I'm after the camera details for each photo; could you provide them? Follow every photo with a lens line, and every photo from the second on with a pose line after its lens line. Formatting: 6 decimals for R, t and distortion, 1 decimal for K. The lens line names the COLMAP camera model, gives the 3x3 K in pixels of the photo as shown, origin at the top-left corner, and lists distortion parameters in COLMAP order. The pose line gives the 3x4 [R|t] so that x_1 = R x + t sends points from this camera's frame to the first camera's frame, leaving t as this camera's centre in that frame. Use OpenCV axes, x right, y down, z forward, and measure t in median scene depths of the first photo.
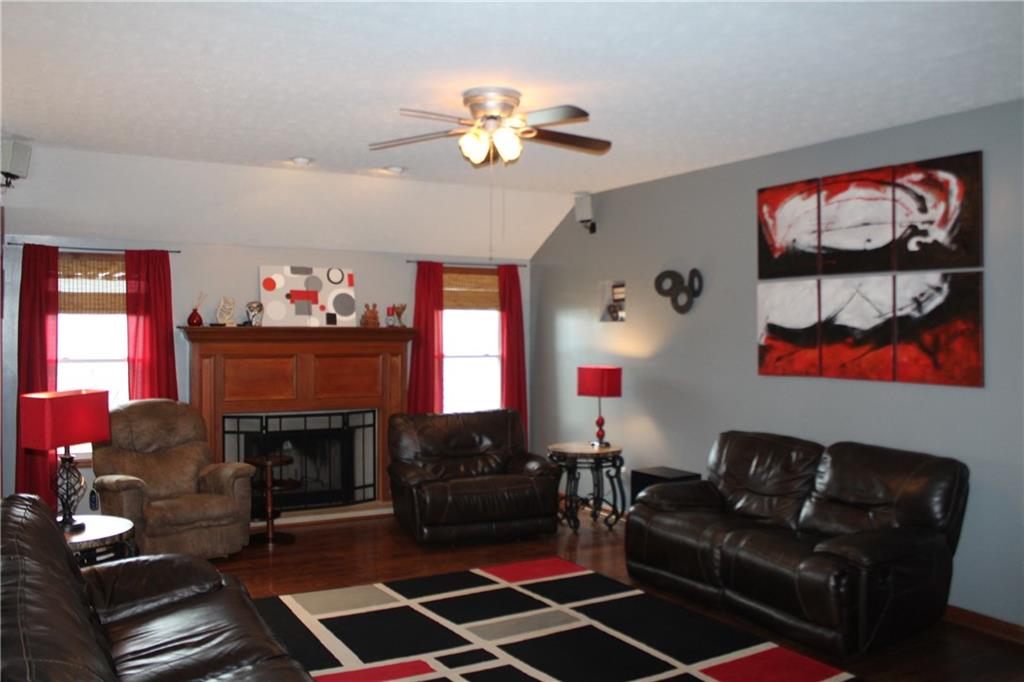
lens RADIAL K [[851.7, 0, 507.3], [0, 851.7, 333.0], [0, 0, 1]] dist [-0.145963, 0.108542]
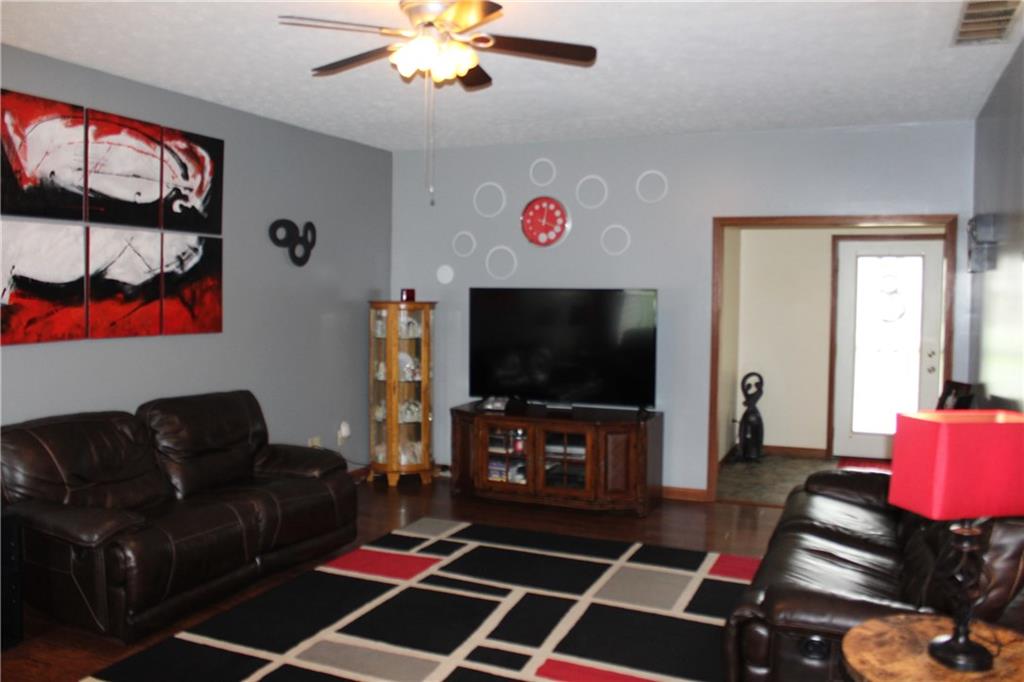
lens RADIAL K [[851.7, 0, 507.0], [0, 851.7, 337.7], [0, 0, 1]] dist [-0.145963, 0.108542]
pose [[-0.593333, -0.048279, 0.803508, -0.634984], [-0.005025, 0.998402, 0.056279, 0.000910], [-0.804942, 0.029354, -0.592627, 1.279593]]
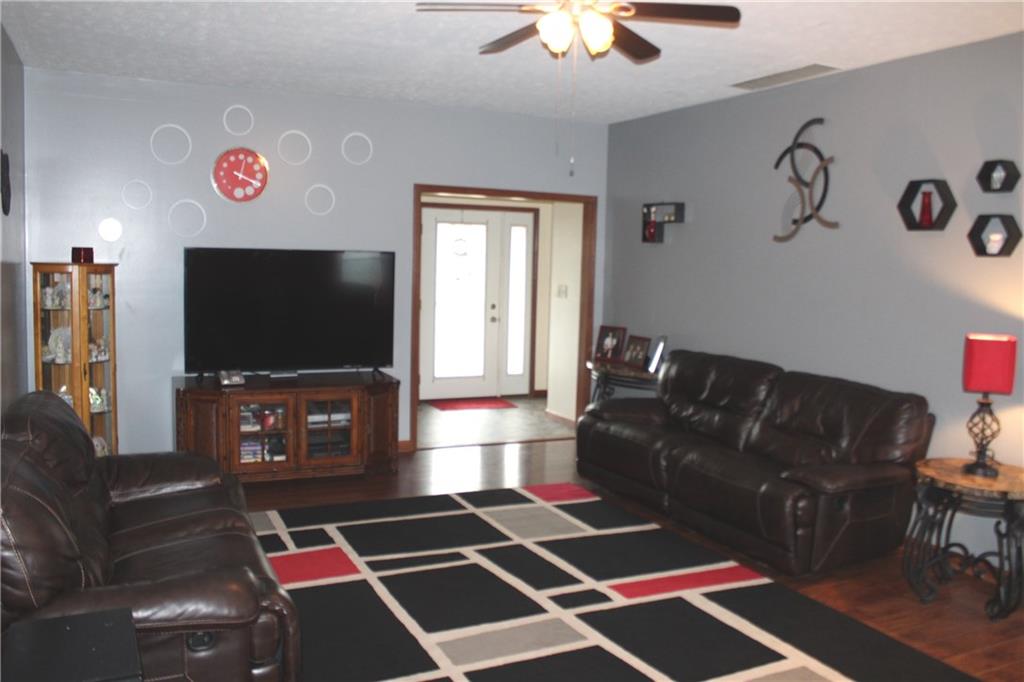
lens RADIAL K [[851.7, 0, 511.0], [0, 851.7, 338.4], [0, 0, 1]] dist [-0.145963, 0.108542]
pose [[-0.997155, -0.032307, 0.068106, -0.021158], [-0.025589, 0.994925, 0.097310, -0.000386], [-0.070904, 0.095290, -0.992921, 1.643132]]
